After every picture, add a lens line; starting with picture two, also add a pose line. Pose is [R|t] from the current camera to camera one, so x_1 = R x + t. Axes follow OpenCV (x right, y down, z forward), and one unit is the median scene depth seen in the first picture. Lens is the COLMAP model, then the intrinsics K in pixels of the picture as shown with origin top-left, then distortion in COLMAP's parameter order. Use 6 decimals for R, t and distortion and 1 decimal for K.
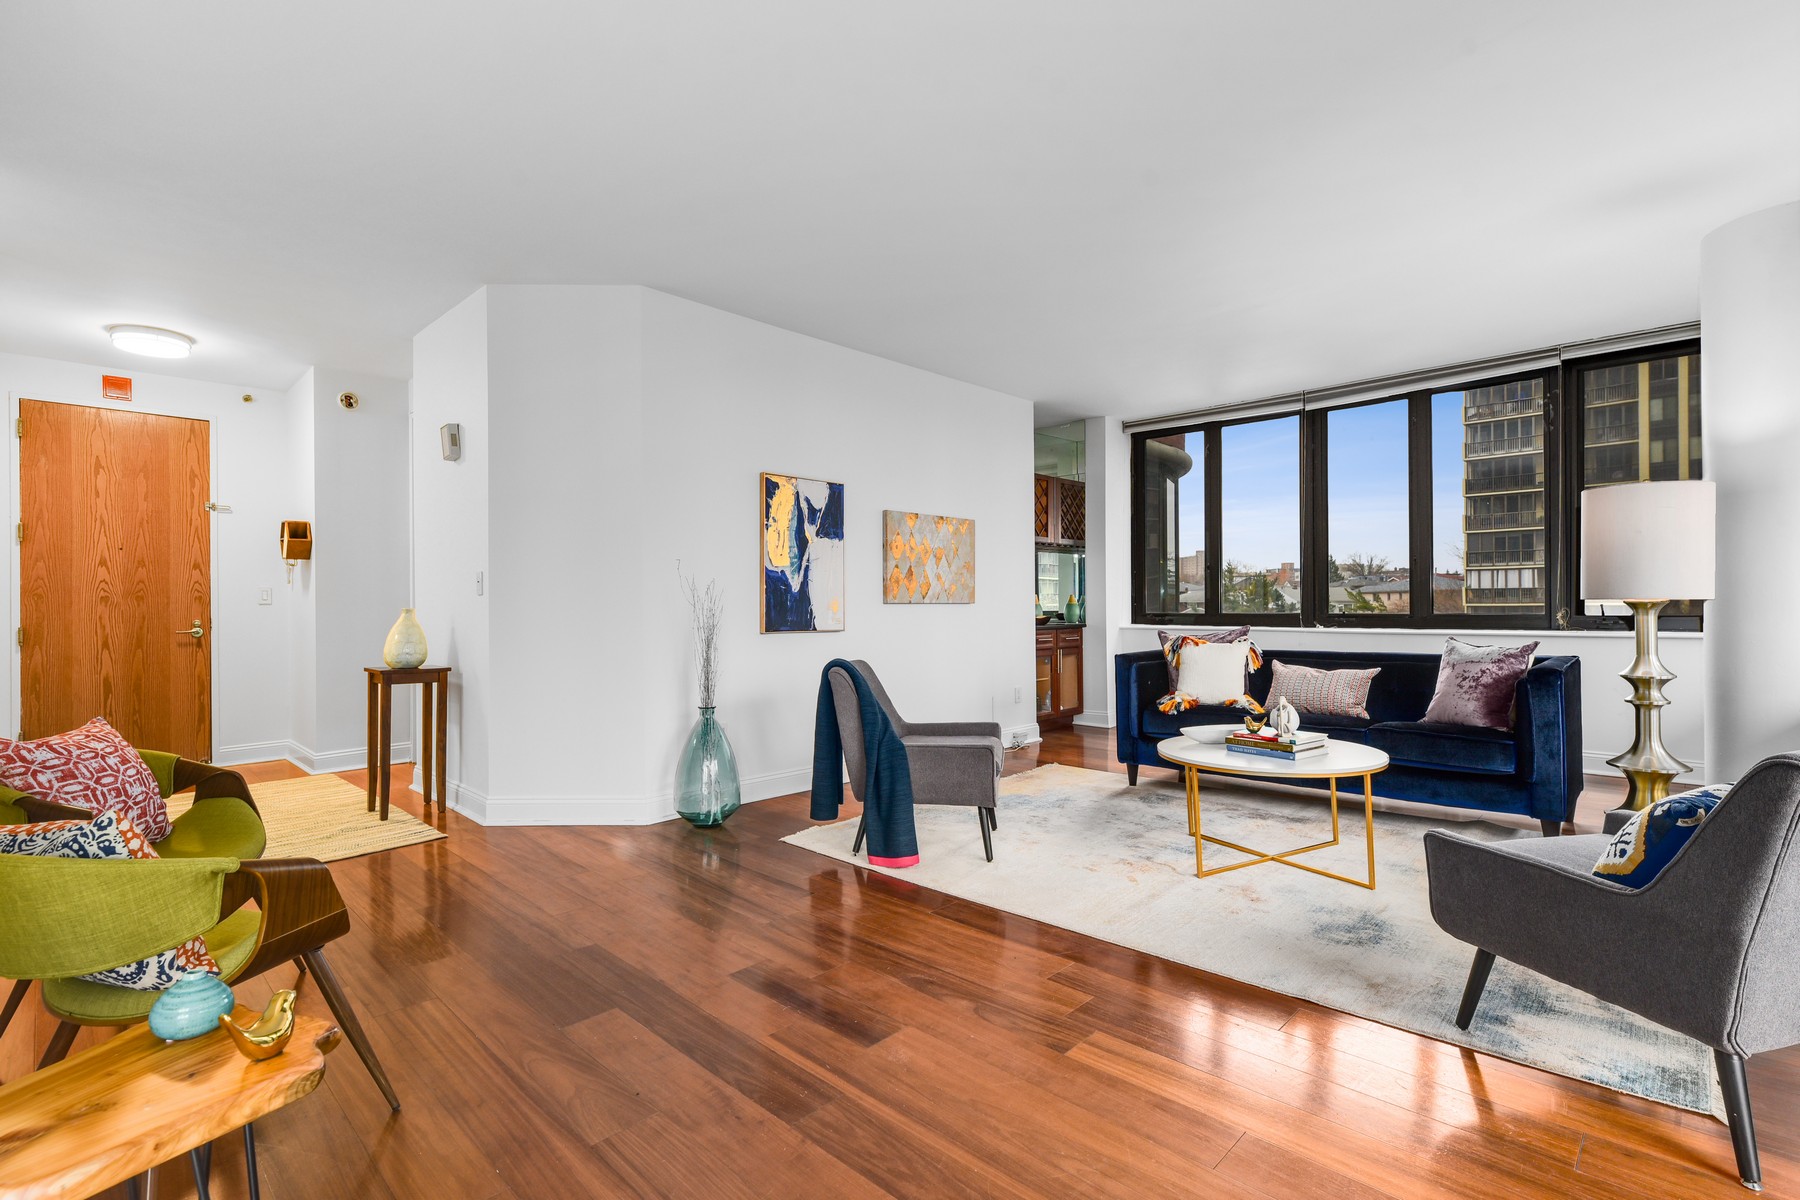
lens RADIAL K [[828.0, 0, 890.5], [0, 828.0, 605.2], [0, 0, 1]] dist [0.000100, -0.000137]
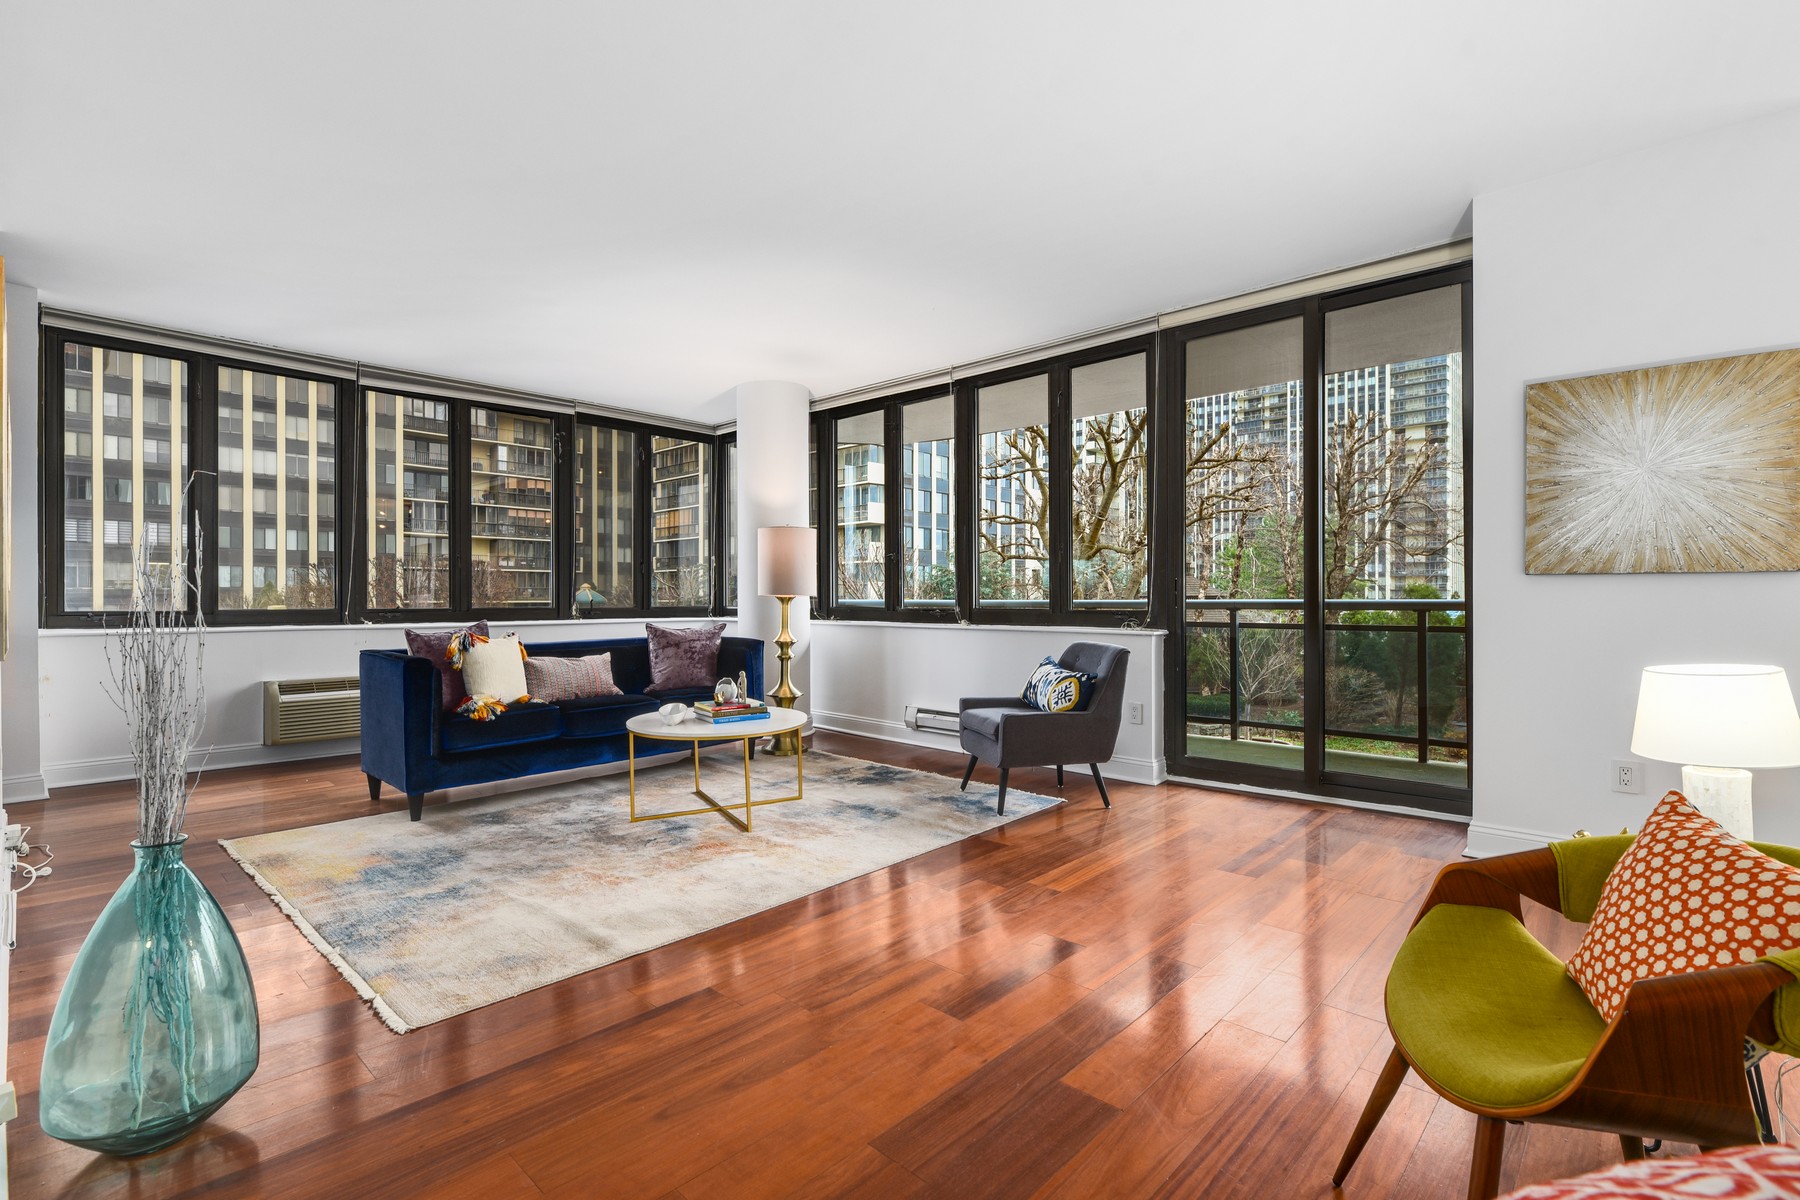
lens RADIAL K [[828.0, 0, 911.0], [0, 828.0, 596.9], [0, 0, 1]] dist [0.000100, -0.000137]
pose [[-0.029140, 0.007842, 0.999545, -0.682206], [0.002202, 0.999967, -0.007782, 0.008833], [-0.999573, 0.001974, -0.029156, 0.697993]]
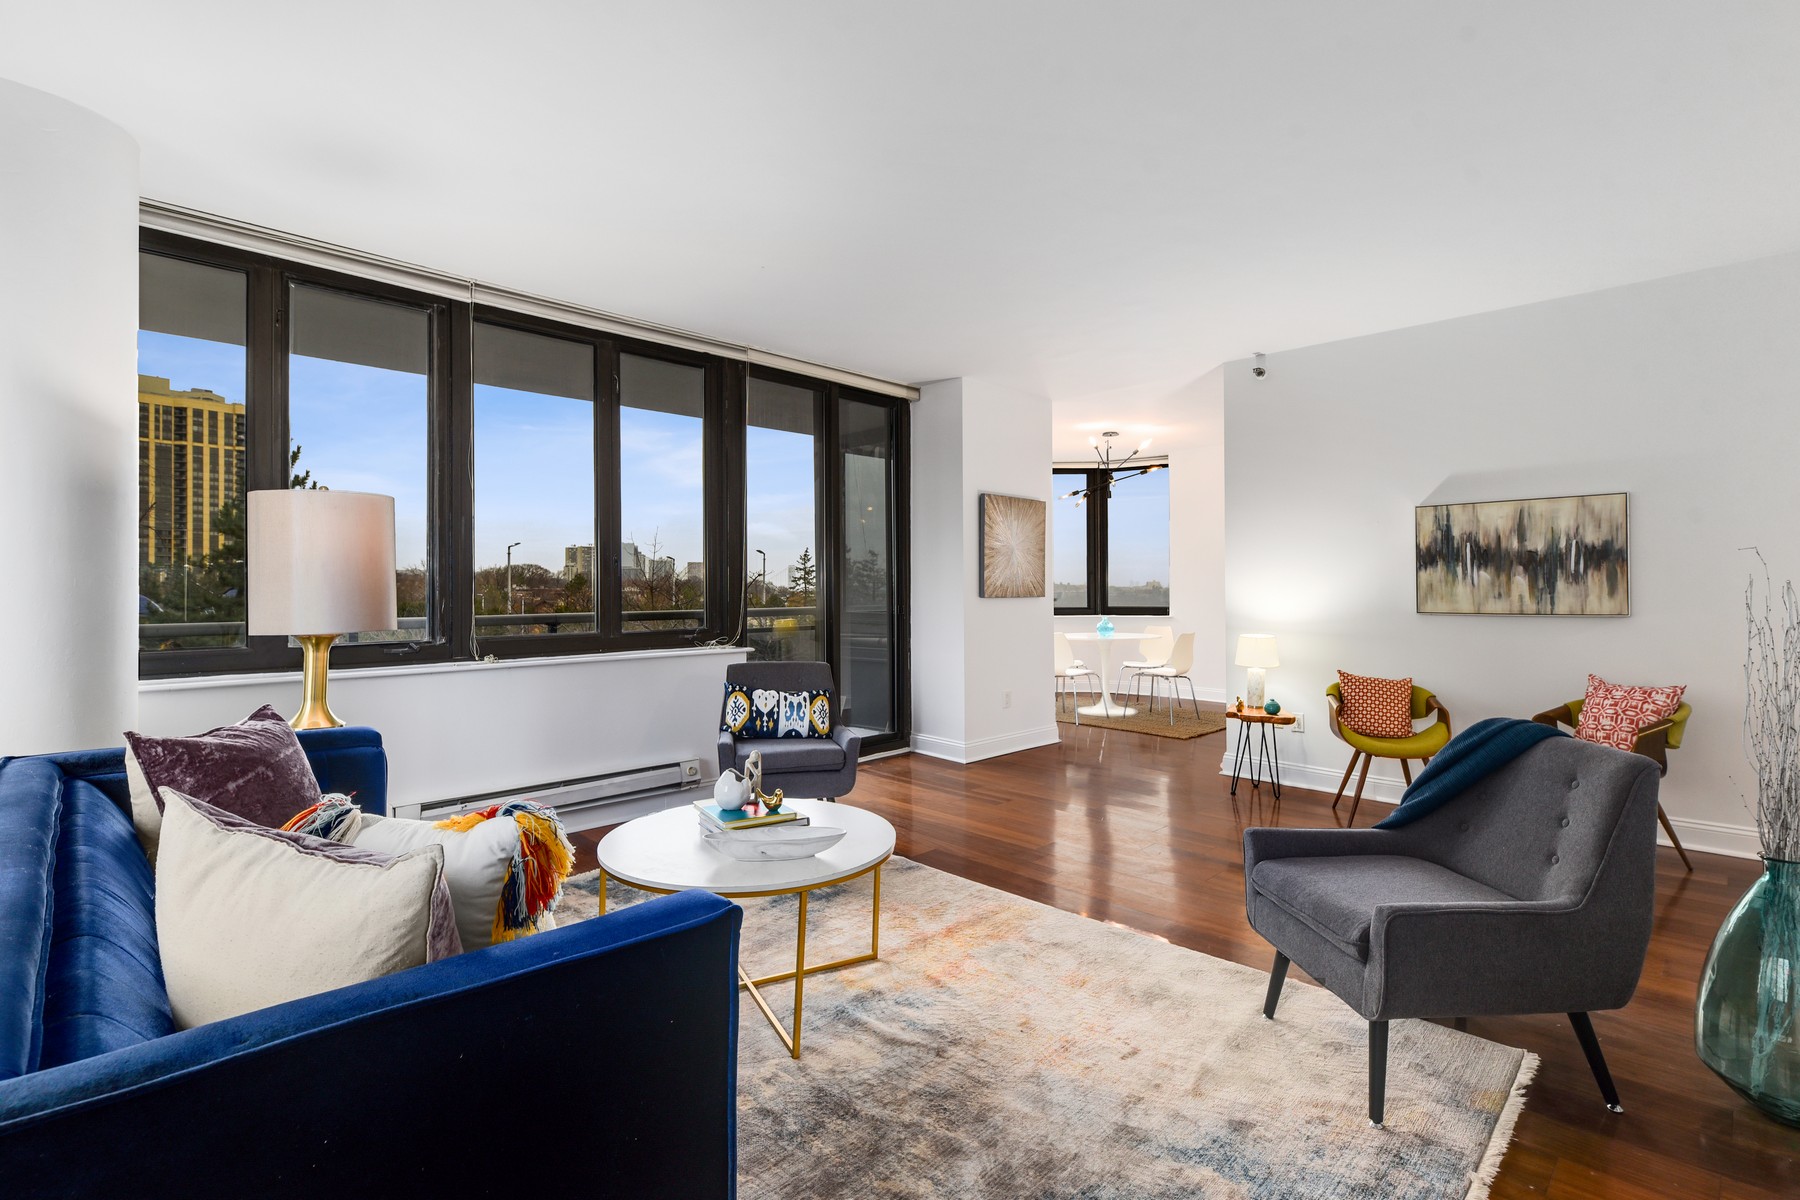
lens RADIAL K [[828.0, 0, 907.4], [0, 828.0, 572.1], [0, 0, 1]] dist [0.000100, -0.000137]
pose [[-0.999914, 0.012709, 0.003108, 0.512289], [0.012644, 0.999714, -0.020287, -0.046960], [-0.003365, -0.020246, -0.999789, 1.794602]]
